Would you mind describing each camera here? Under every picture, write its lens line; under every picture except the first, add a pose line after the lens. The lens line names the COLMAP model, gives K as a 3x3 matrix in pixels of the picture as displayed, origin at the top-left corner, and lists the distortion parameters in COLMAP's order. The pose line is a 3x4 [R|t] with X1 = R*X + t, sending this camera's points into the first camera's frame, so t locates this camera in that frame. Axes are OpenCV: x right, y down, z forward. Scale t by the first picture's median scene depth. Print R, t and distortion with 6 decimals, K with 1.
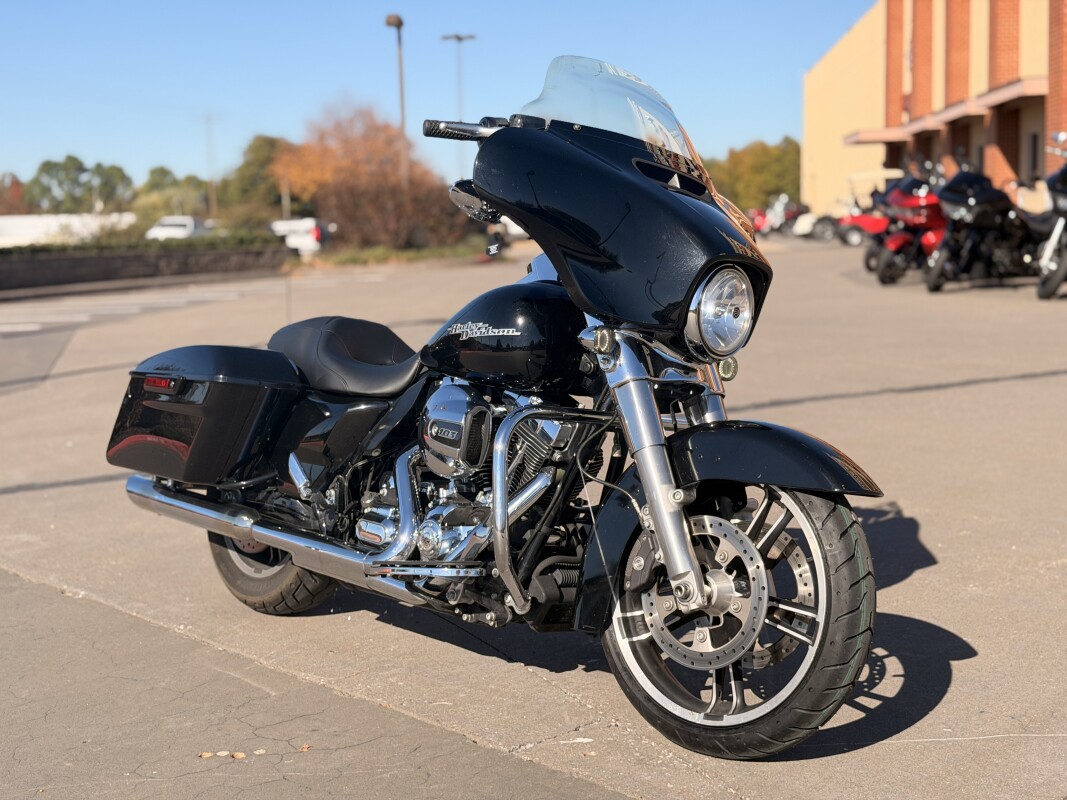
lens RADIAL K [[1477.9, 0, 531.4], [0, 1477.9, 399.8], [0, 0, 1]] dist [0.119582, 0.000000]
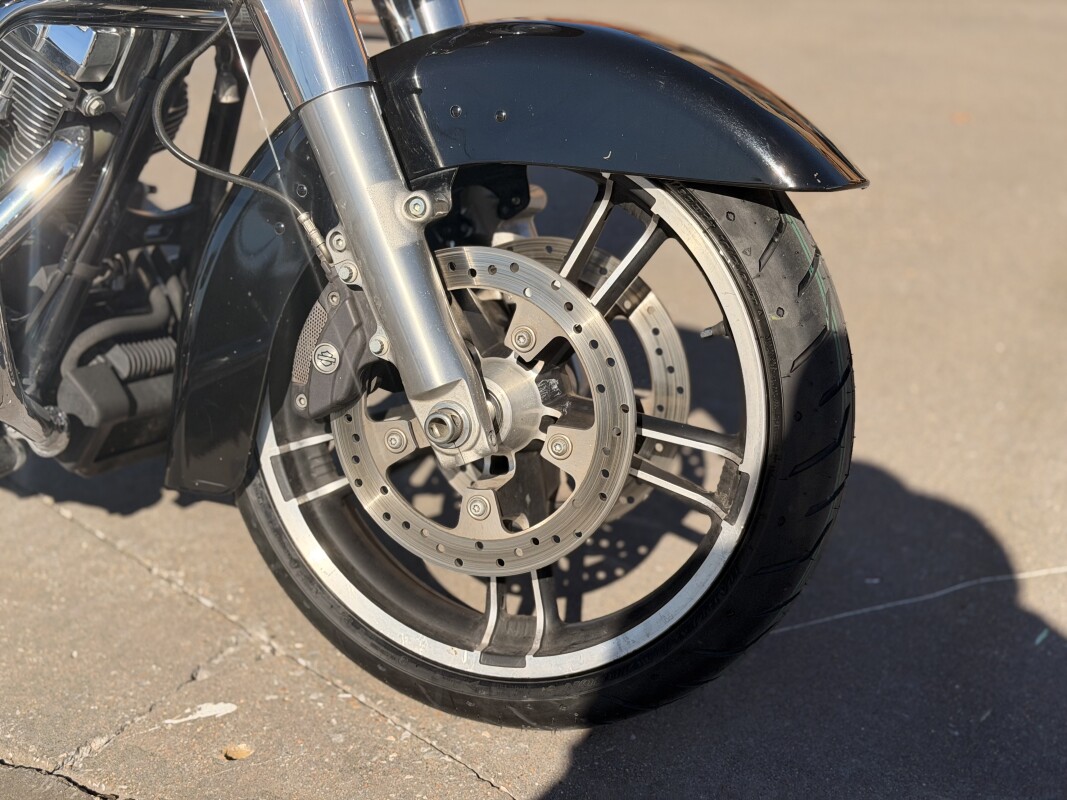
lens RADIAL K [[1477.9, 0, 536.1], [0, 1477.9, 401.2], [0, 0, 1]] dist [0.119582, 0.000000]
pose [[0.939910, -0.104313, 0.325097, -0.014614], [0.009830, 0.960057, 0.279631, -0.001379], [-0.341281, -0.259632, 0.903392, 0.566460]]
